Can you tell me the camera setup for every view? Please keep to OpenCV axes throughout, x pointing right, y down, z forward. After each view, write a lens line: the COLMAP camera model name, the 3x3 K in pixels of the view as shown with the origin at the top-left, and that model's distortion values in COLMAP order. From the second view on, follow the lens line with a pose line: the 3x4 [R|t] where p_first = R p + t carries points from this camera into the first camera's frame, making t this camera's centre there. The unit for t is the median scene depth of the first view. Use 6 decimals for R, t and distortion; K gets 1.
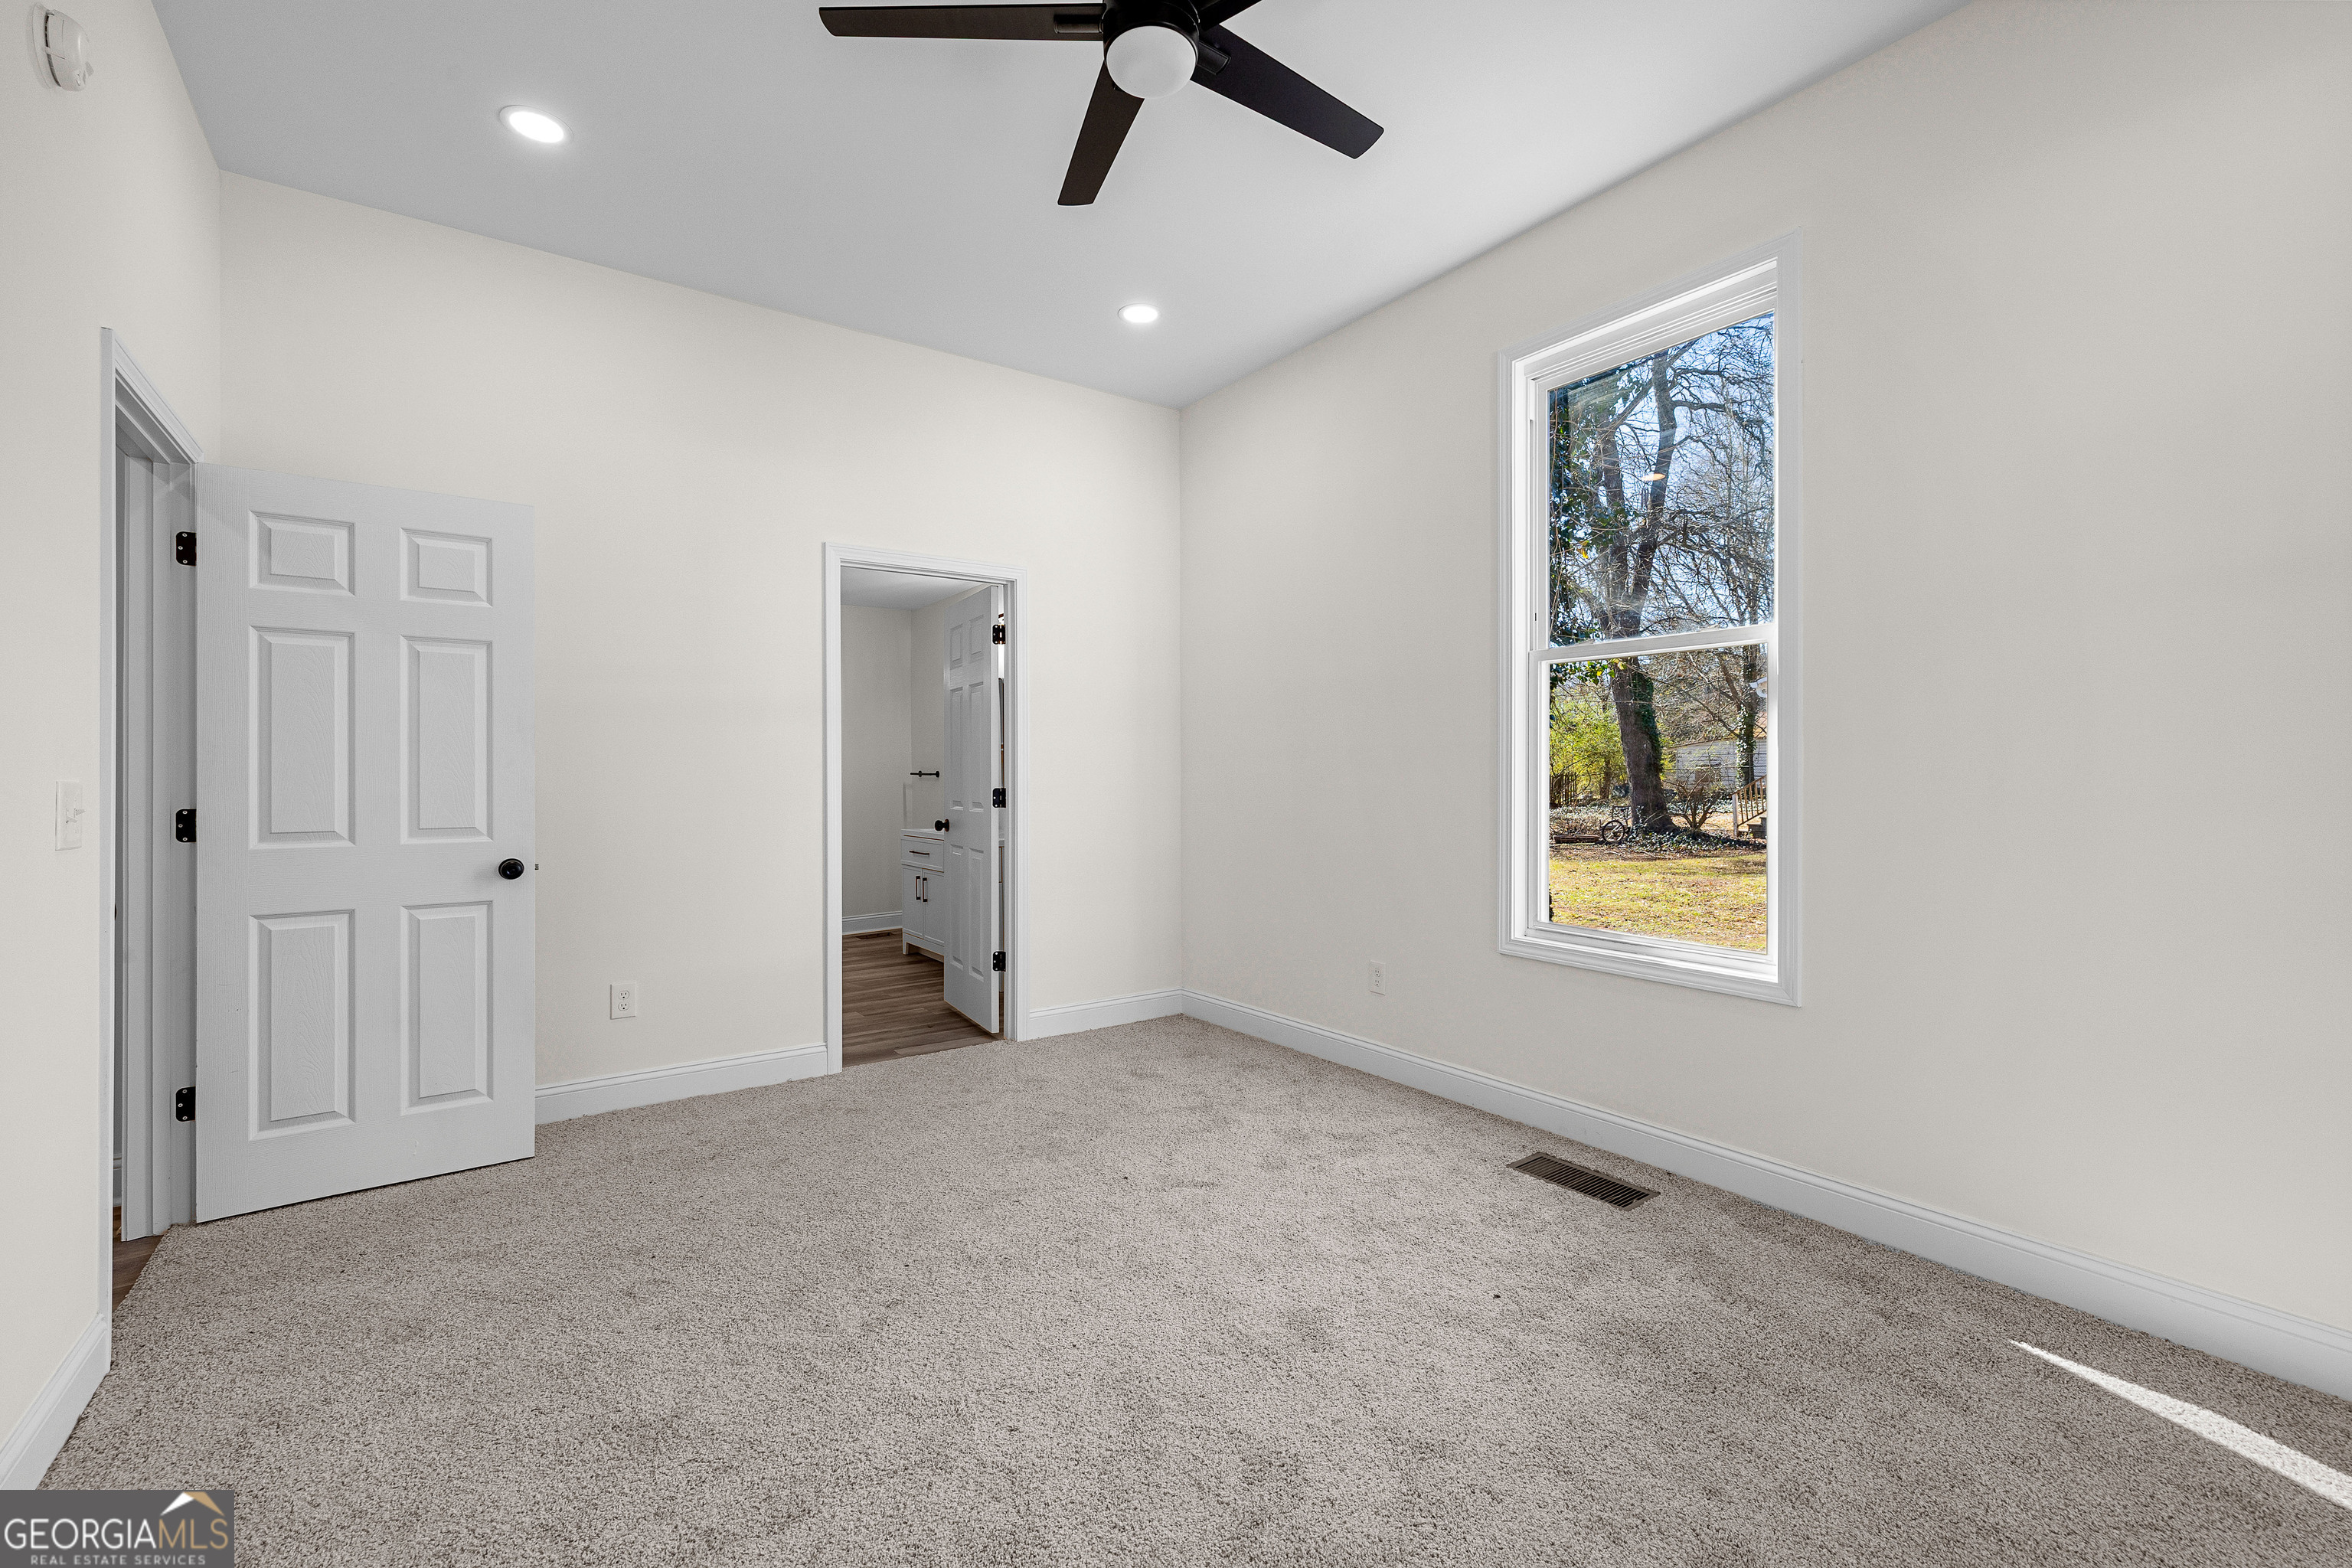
lens RADIAL K [[998.0, 0, 1172.3], [0, 998.0, 778.6], [0, 0, 1]] dist [0.000232, 0.000553]
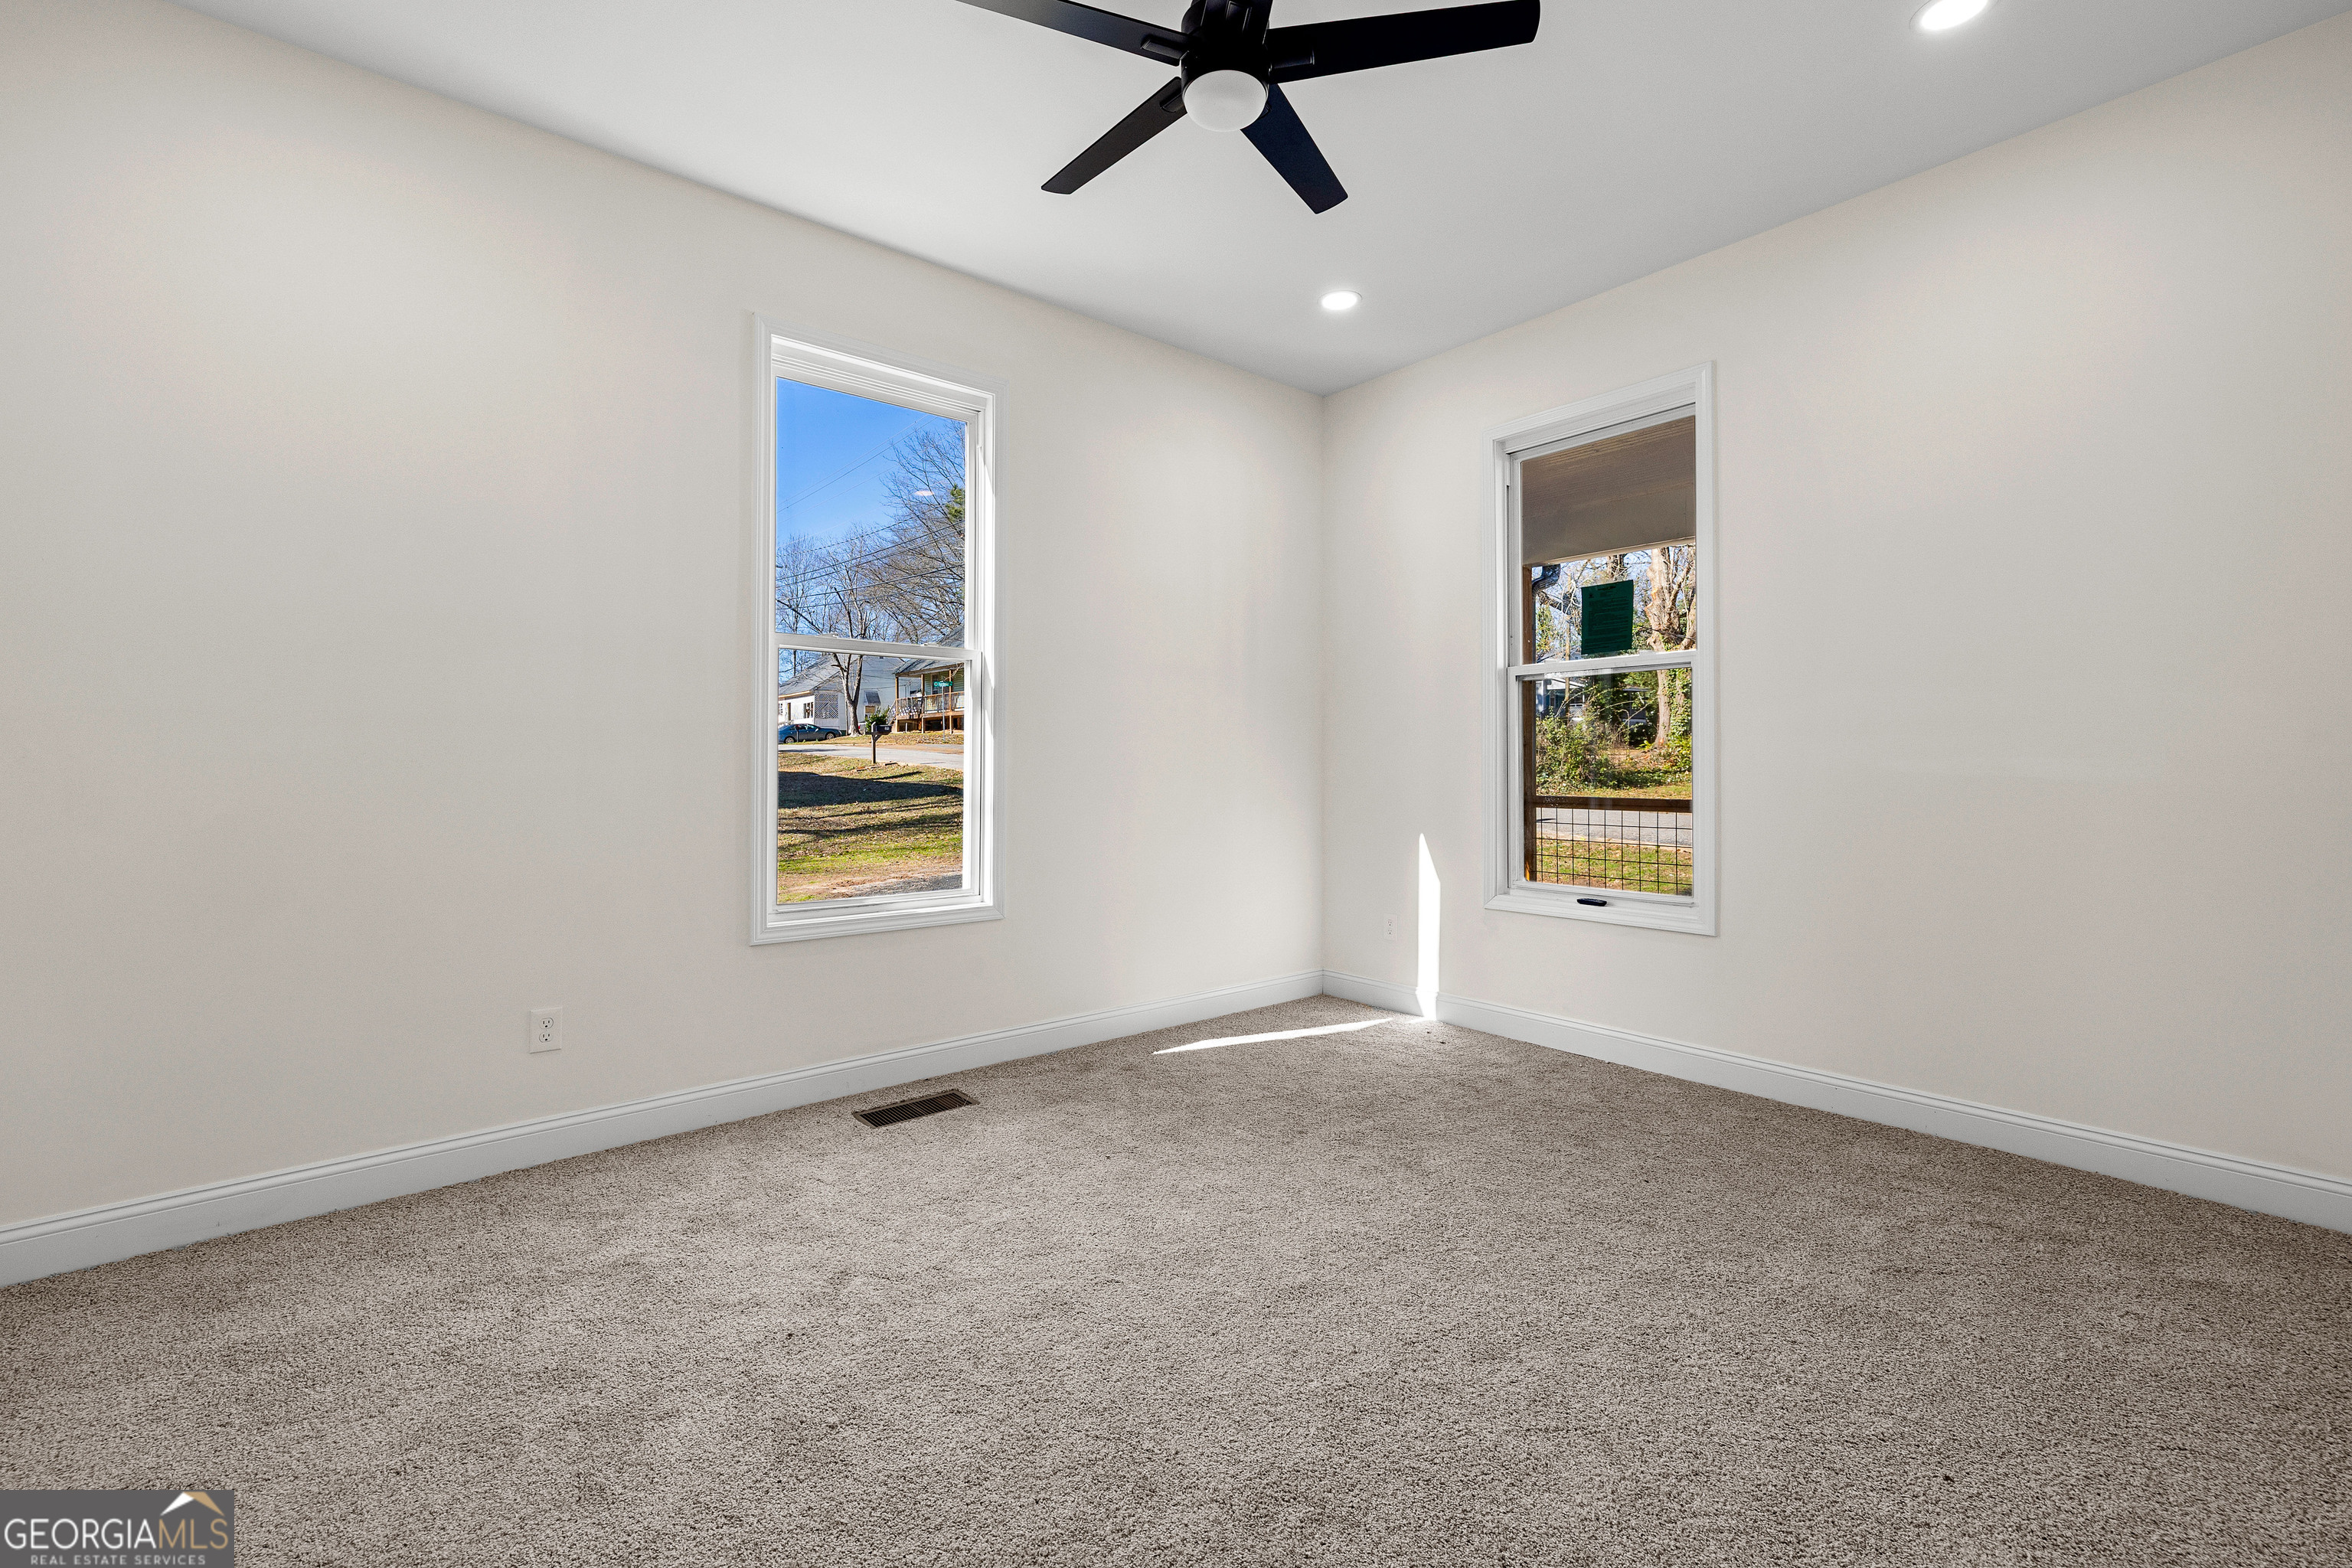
lens RADIAL K [[998.0, 0, 1177.3], [0, 998.0, 771.6], [0, 0, 1]] dist [0.000232, 0.000553]
pose [[-0.086242, -0.005193, 0.996261, -0.732019], [0.007324, 0.999956, 0.005847, 0.007001], [-0.996247, 0.007801, -0.086200, 0.760505]]
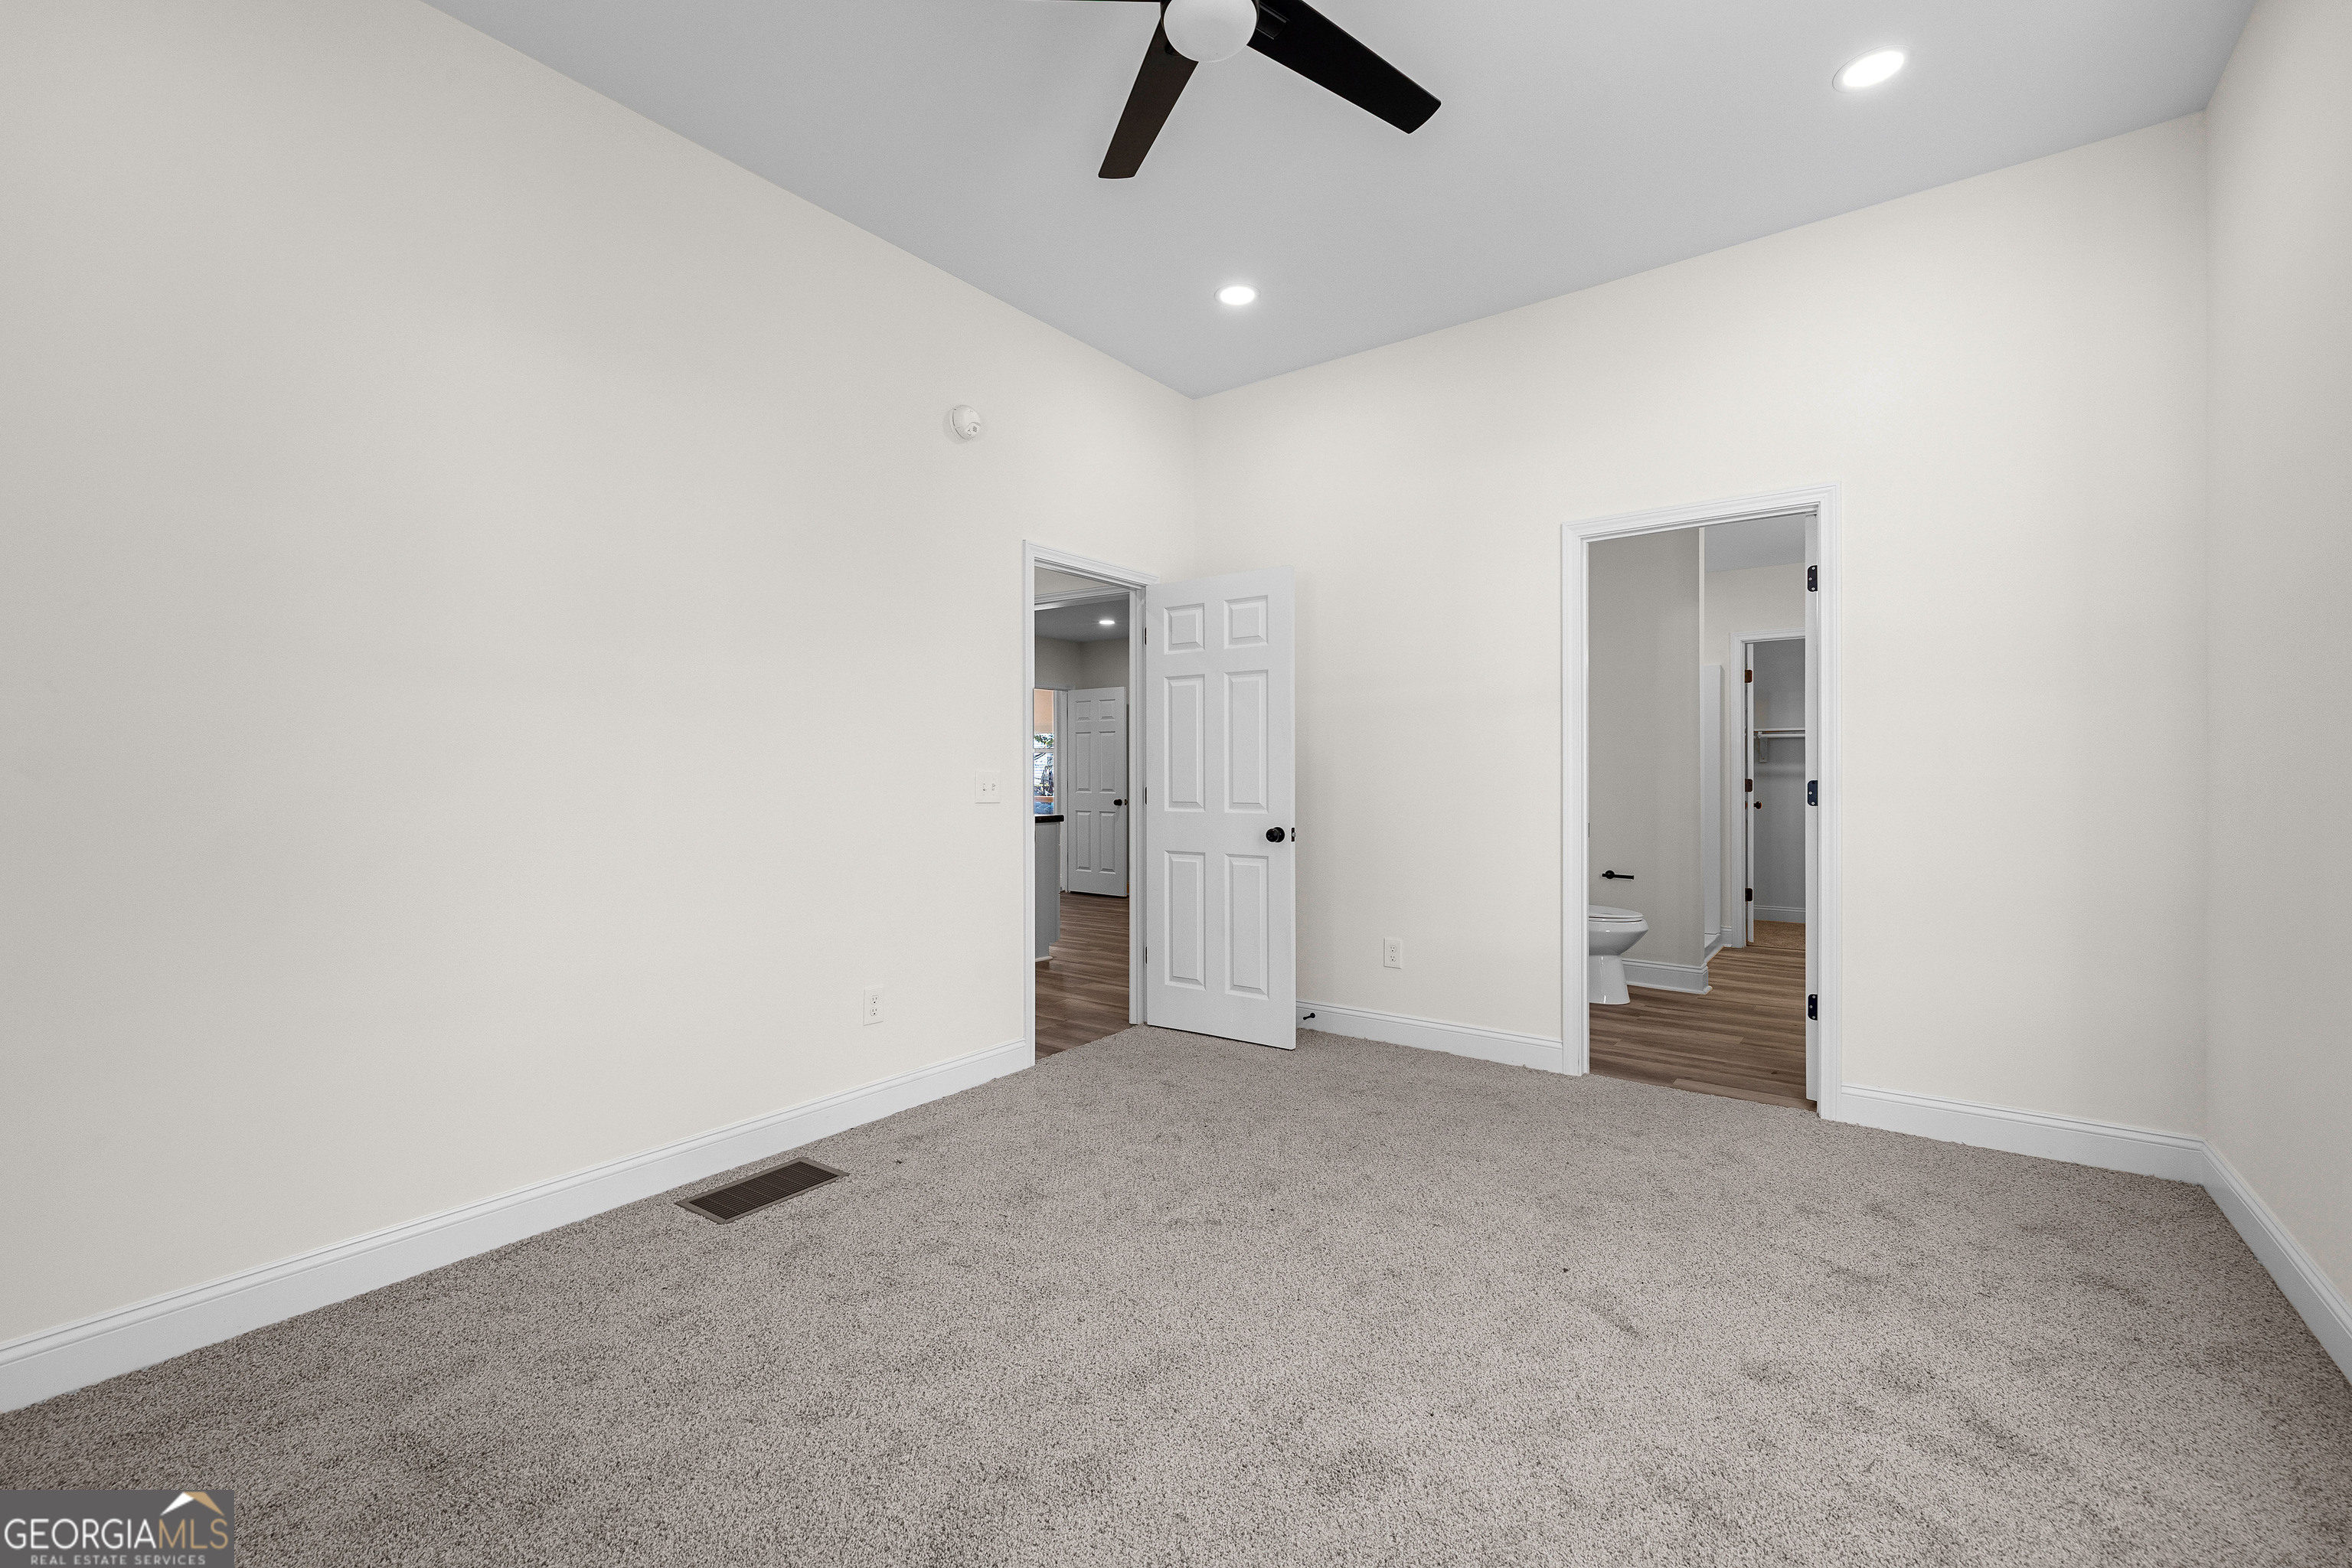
lens RADIAL K [[998.0, 0, 1177.1], [0, 998.0, 783.7], [0, 0, 1]] dist [0.000232, 0.000553]
pose [[0.306721, 0.015426, -0.951674, 0.586643], [0.000467, 0.999866, 0.016358, -0.001857], [0.951799, -0.005462, 0.306673, 0.443105]]
